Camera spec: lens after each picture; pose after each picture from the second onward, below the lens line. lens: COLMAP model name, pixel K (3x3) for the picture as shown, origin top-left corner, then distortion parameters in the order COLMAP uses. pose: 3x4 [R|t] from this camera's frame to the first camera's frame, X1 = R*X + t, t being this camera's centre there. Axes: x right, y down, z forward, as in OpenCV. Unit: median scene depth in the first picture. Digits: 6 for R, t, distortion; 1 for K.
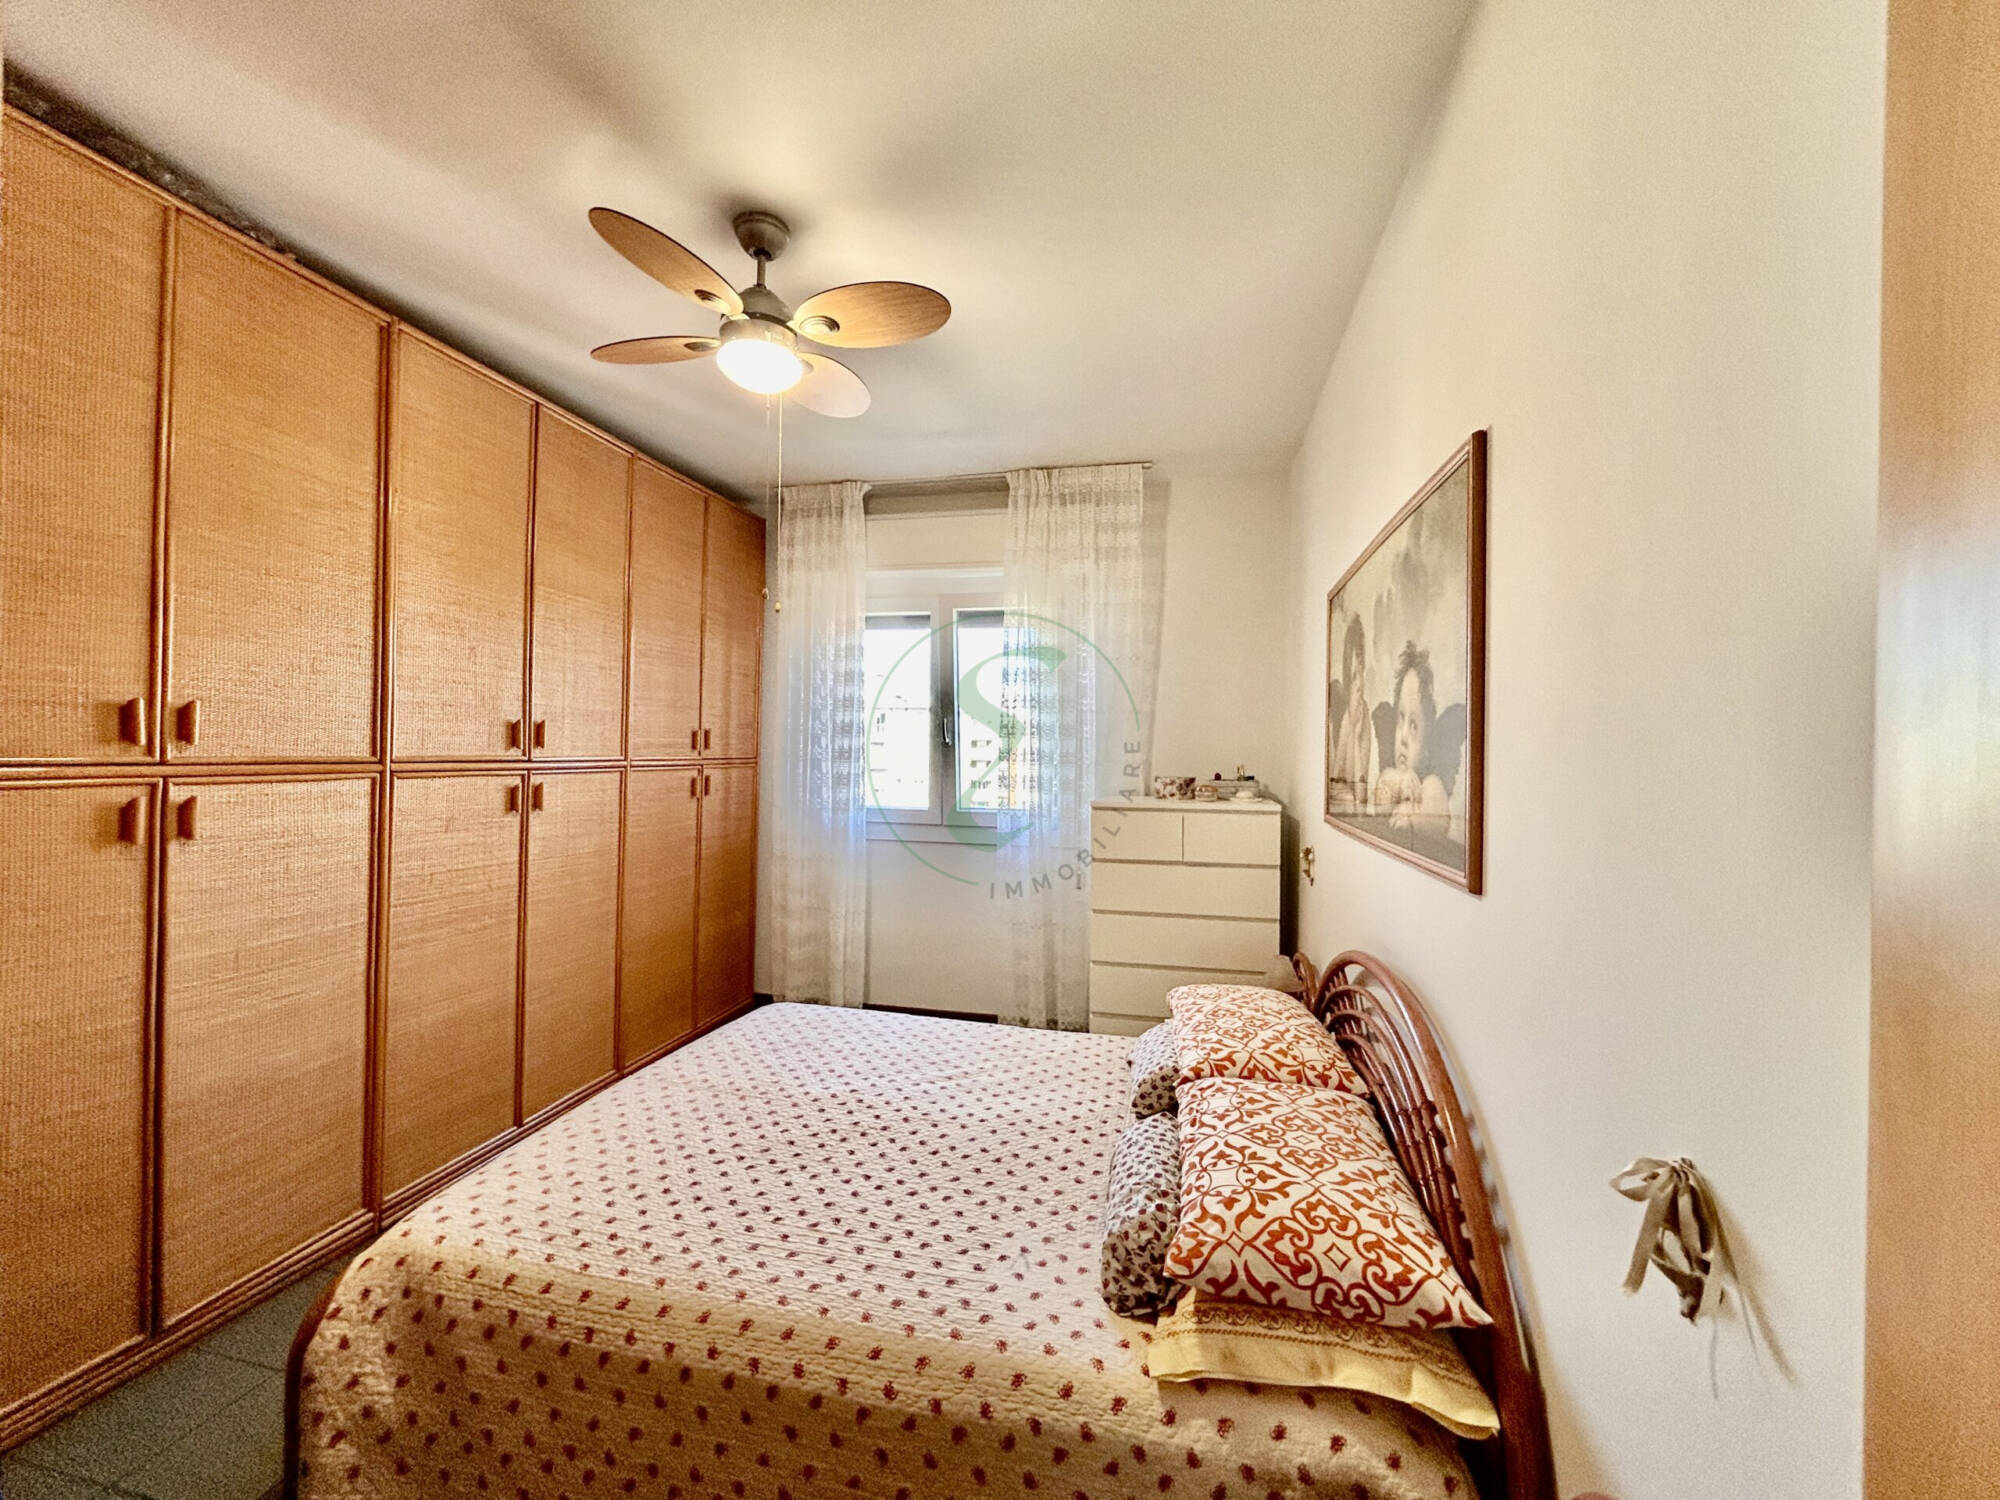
lens RADIAL K [[808.0, 0, 1001.0], [0, 808.0, 749.2], [0, 0, 1]] dist [-0.002047, 0.001192]
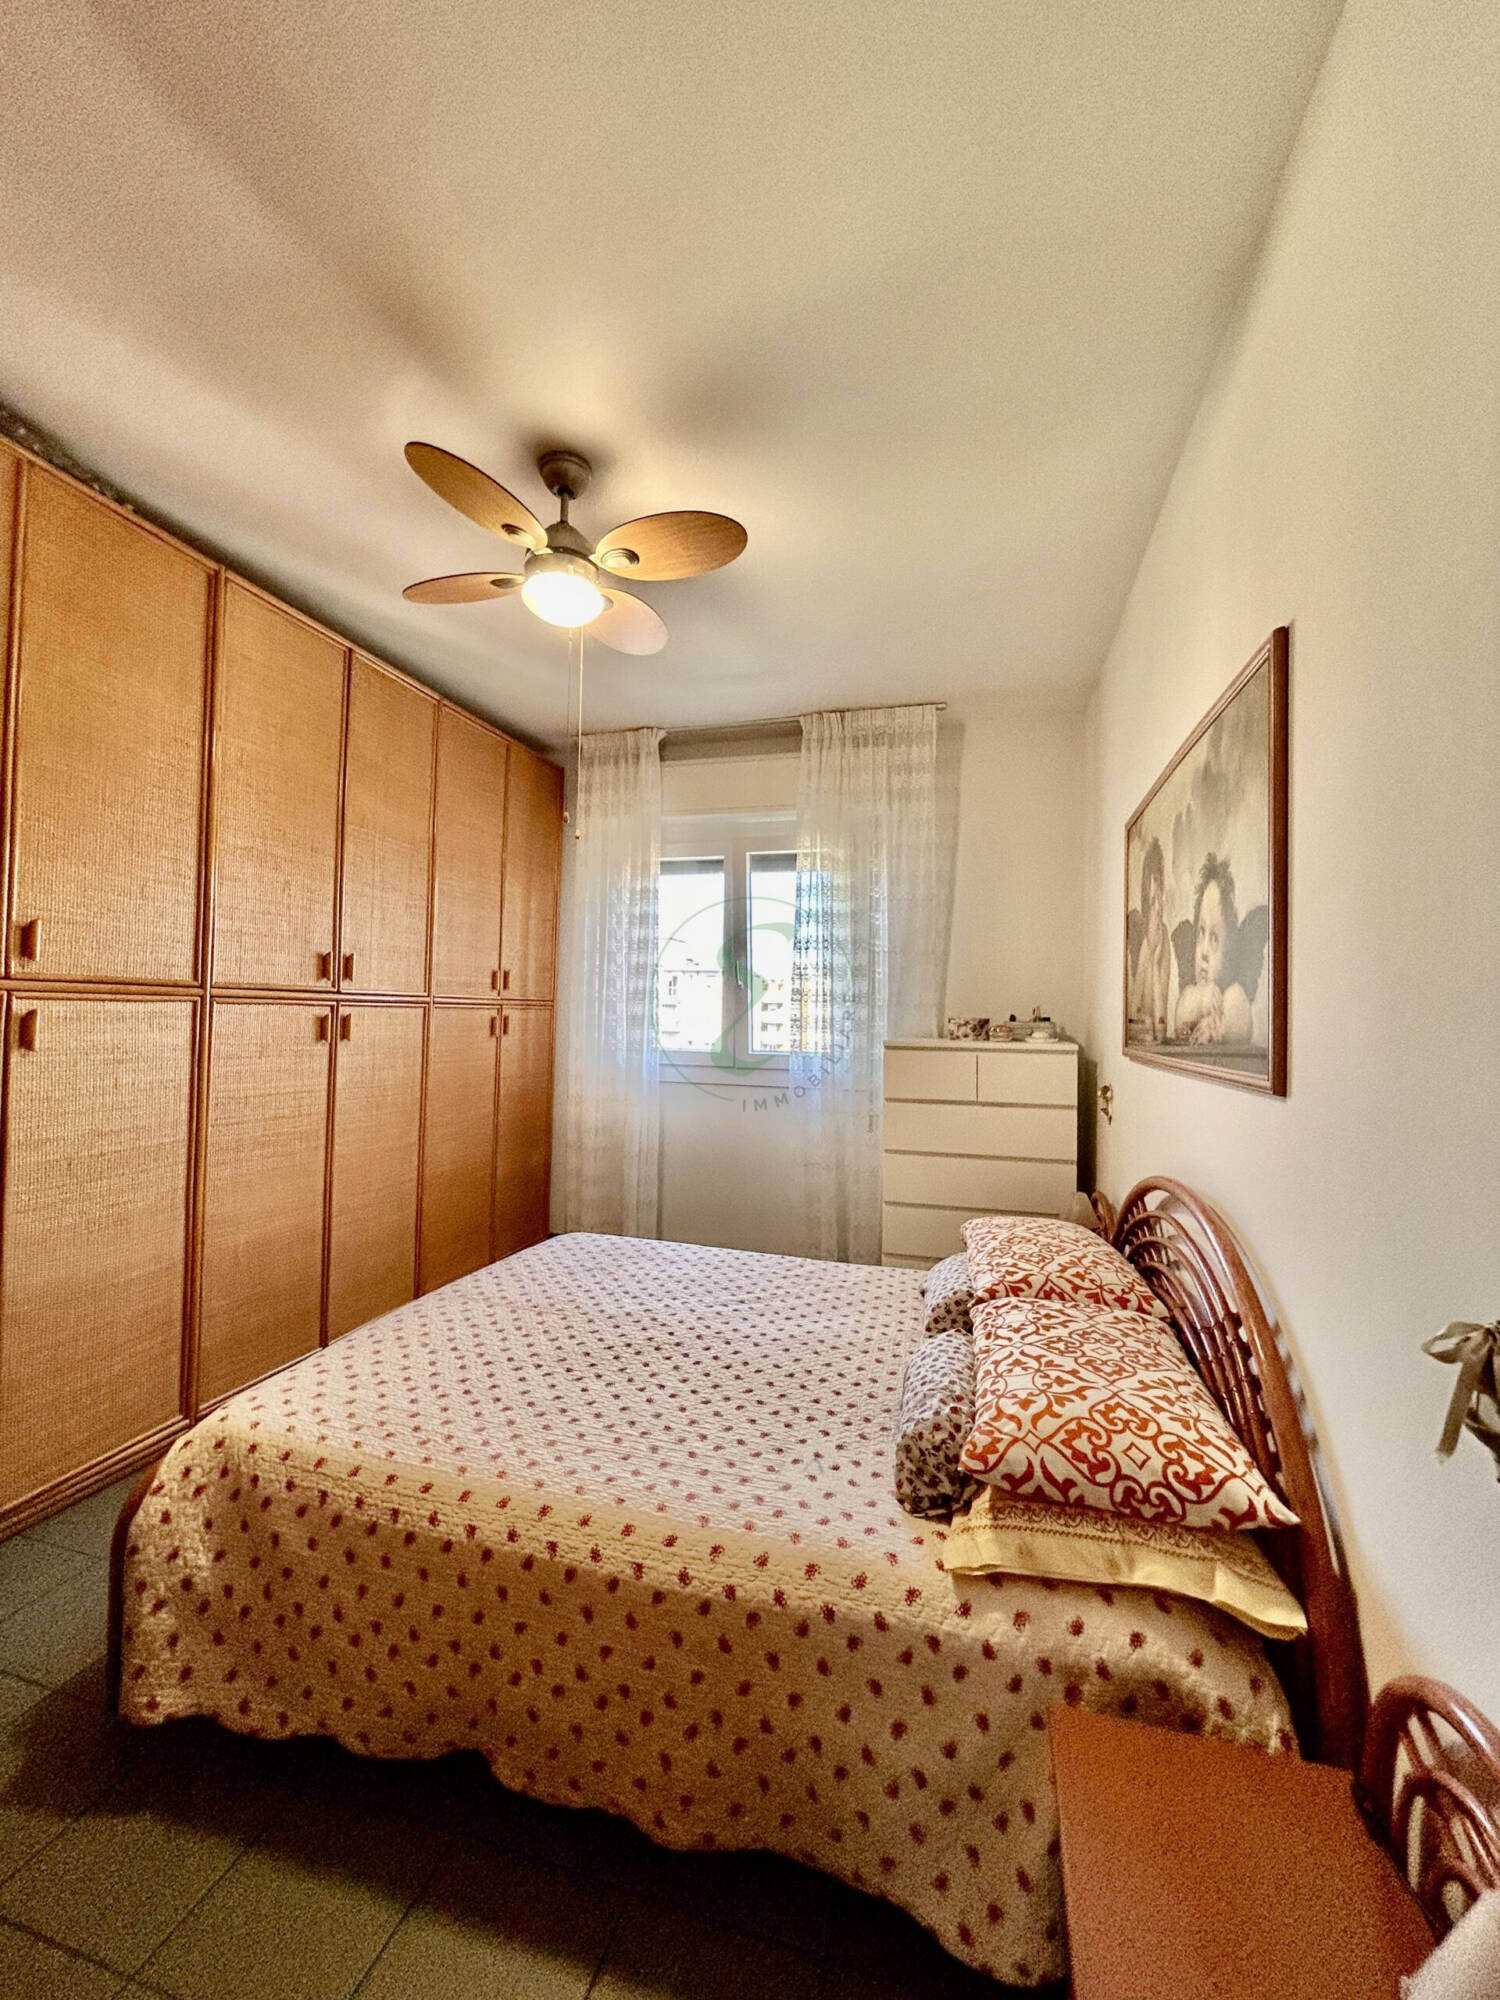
lens RADIAL K [[808.0, 0, 749.4], [0, 808.0, 999.9], [0, 0, 1]] dist [-0.002047, 0.001192]
pose [[0.998612, 0.003297, -0.052559, -0.003922], [-0.004112, 0.999873, -0.015416, 0.058691], [0.052502, 0.015611, 0.998499, -0.012114]]
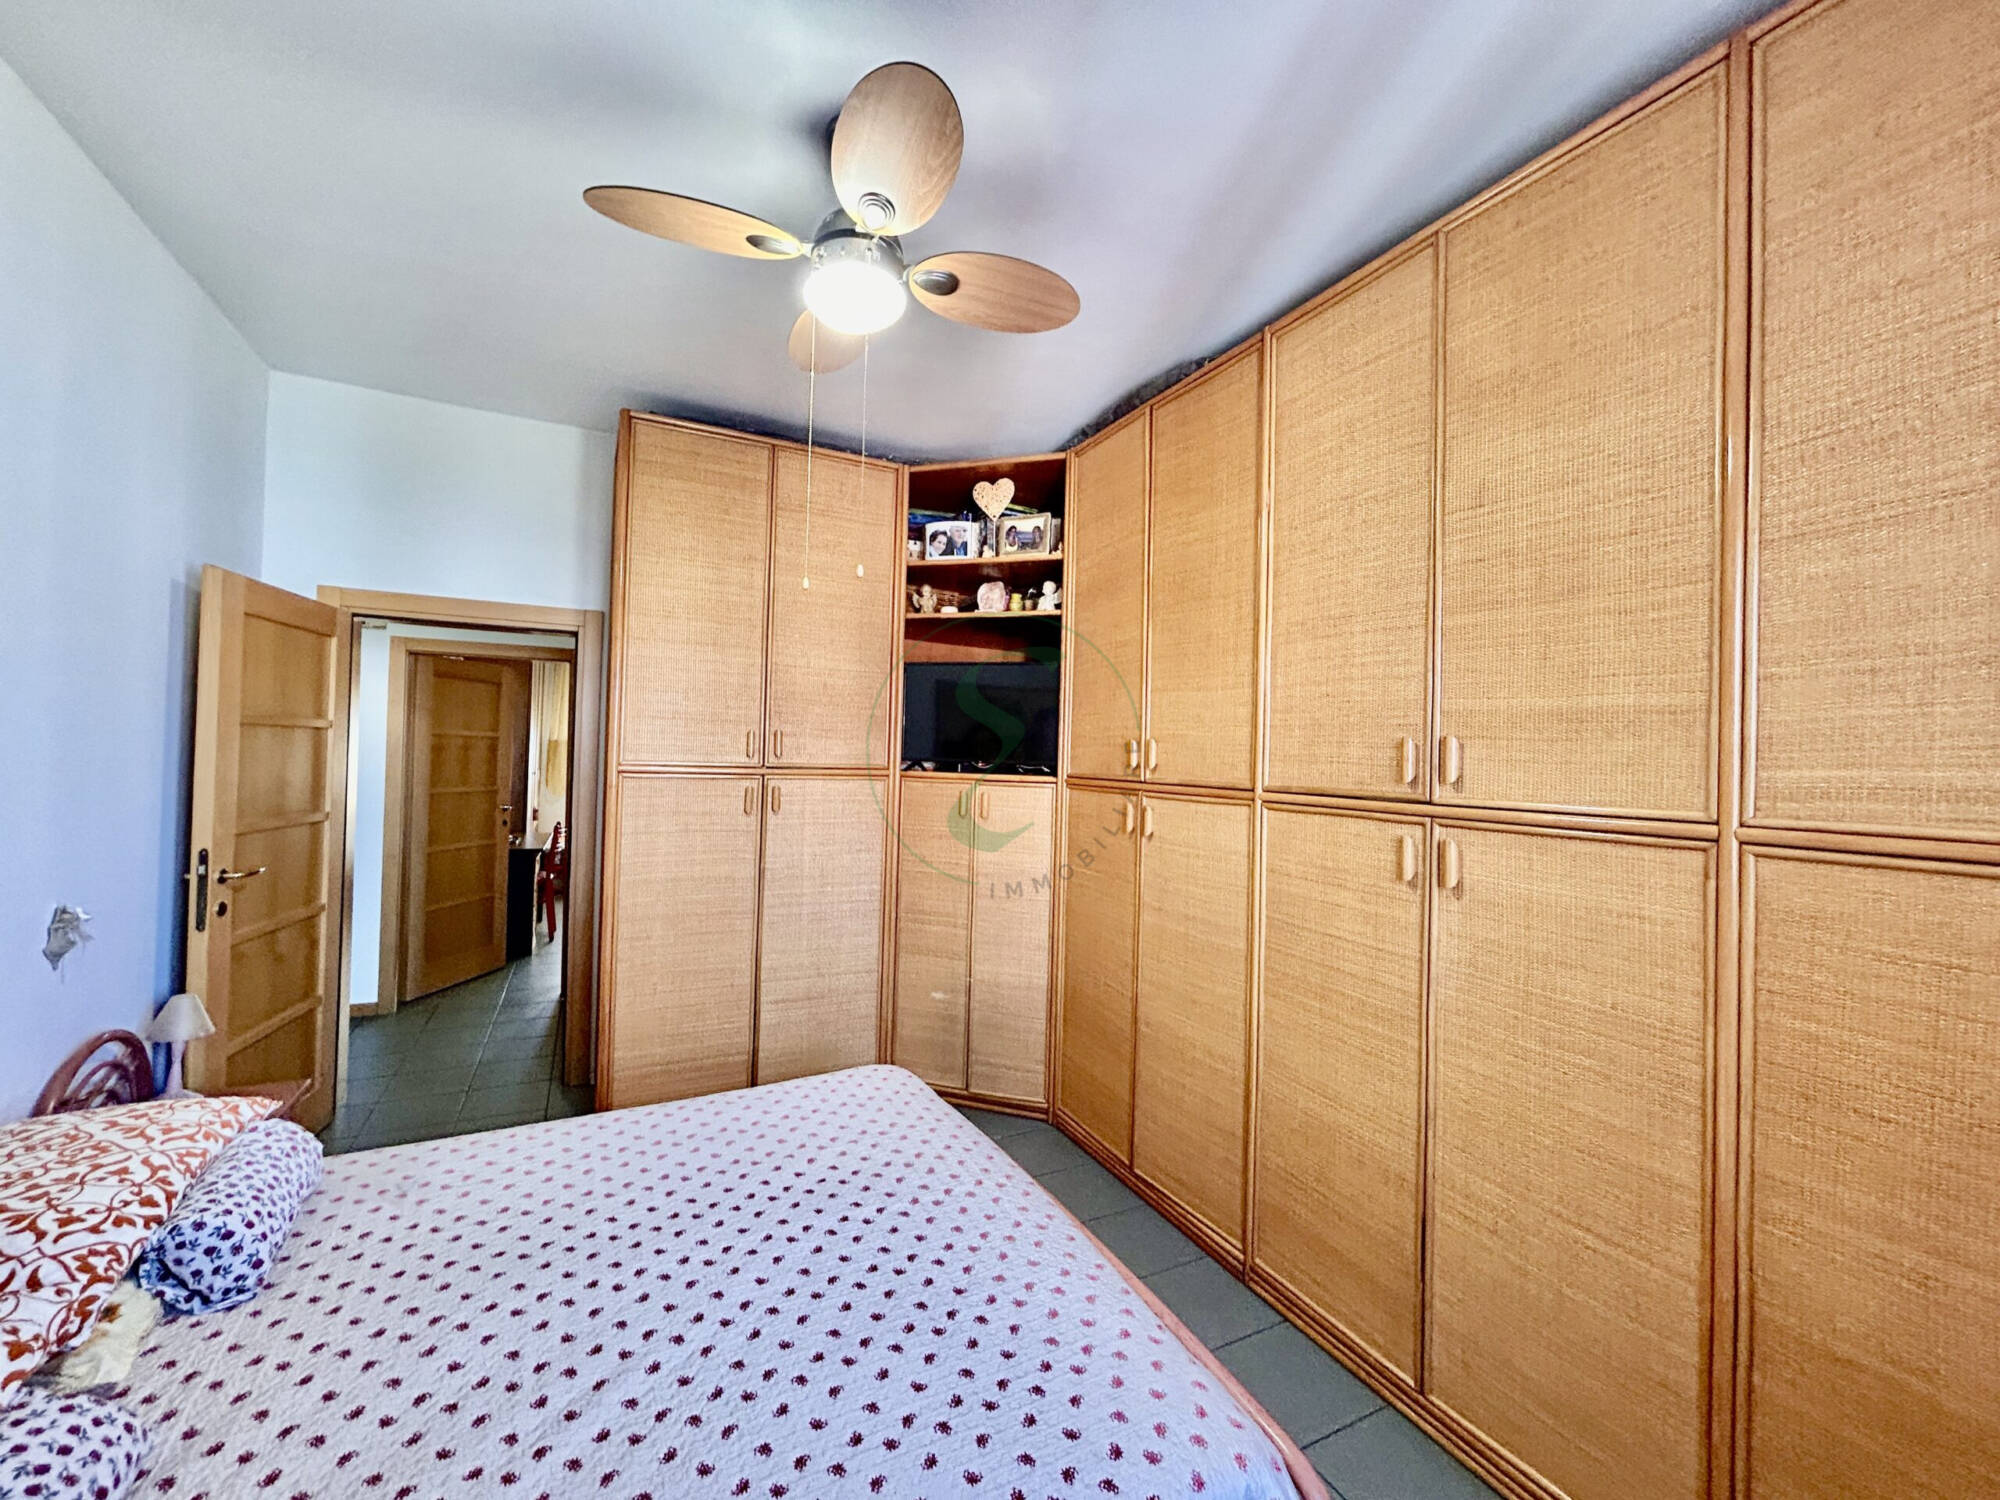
lens RADIAL K [[808.0, 0, 997.9], [0, 808.0, 745.5], [0, 0, 1]] dist [-0.002047, 0.001192]
pose [[-0.776050, -0.046950, -0.628922, 0.094065], [-0.040250, 0.998879, -0.024902, -0.001094], [0.629386, 0.005989, -0.777070, 1.957707]]
